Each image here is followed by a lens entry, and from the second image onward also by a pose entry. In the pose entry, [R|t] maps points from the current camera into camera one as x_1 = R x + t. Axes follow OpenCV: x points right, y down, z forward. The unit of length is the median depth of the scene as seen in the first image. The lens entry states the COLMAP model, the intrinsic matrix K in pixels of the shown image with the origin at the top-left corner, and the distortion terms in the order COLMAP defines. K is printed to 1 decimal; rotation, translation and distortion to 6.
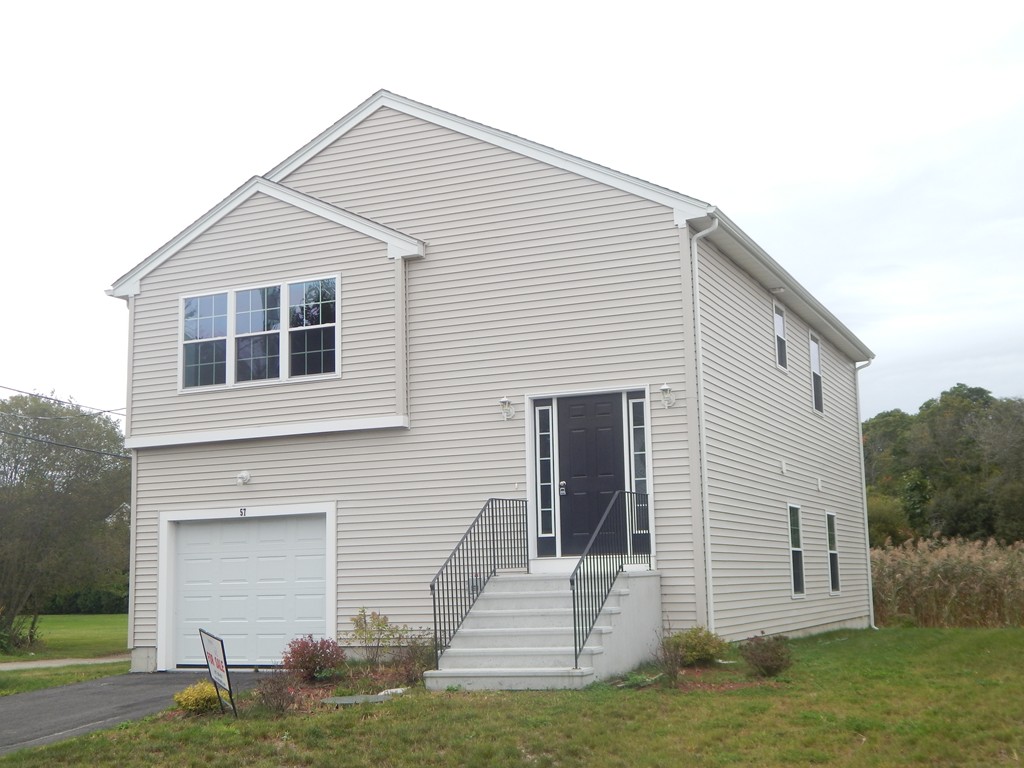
lens RADIAL K [[1297.5, 0, 512.6], [0, 1297.5, 384.8], [0, 0, 1]] dist [0.021980, 0.000000]
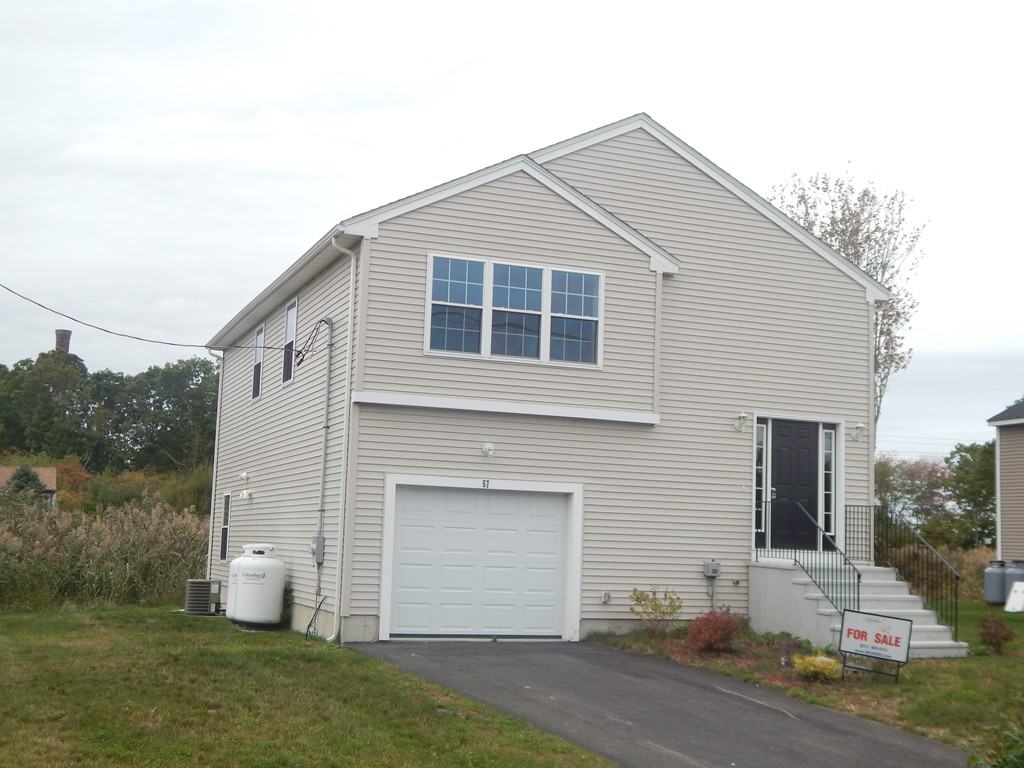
lens RADIAL K [[1297.5, 0, 513.1], [0, 1297.5, 383.3], [0, 0, 1]] dist [0.021980, 0.000000]
pose [[0.698495, 0.137457, 0.702289, -0.930519], [-0.157783, 0.986810, -0.036216, 0.055583], [-0.698004, -0.085512, 0.710970, 0.283596]]
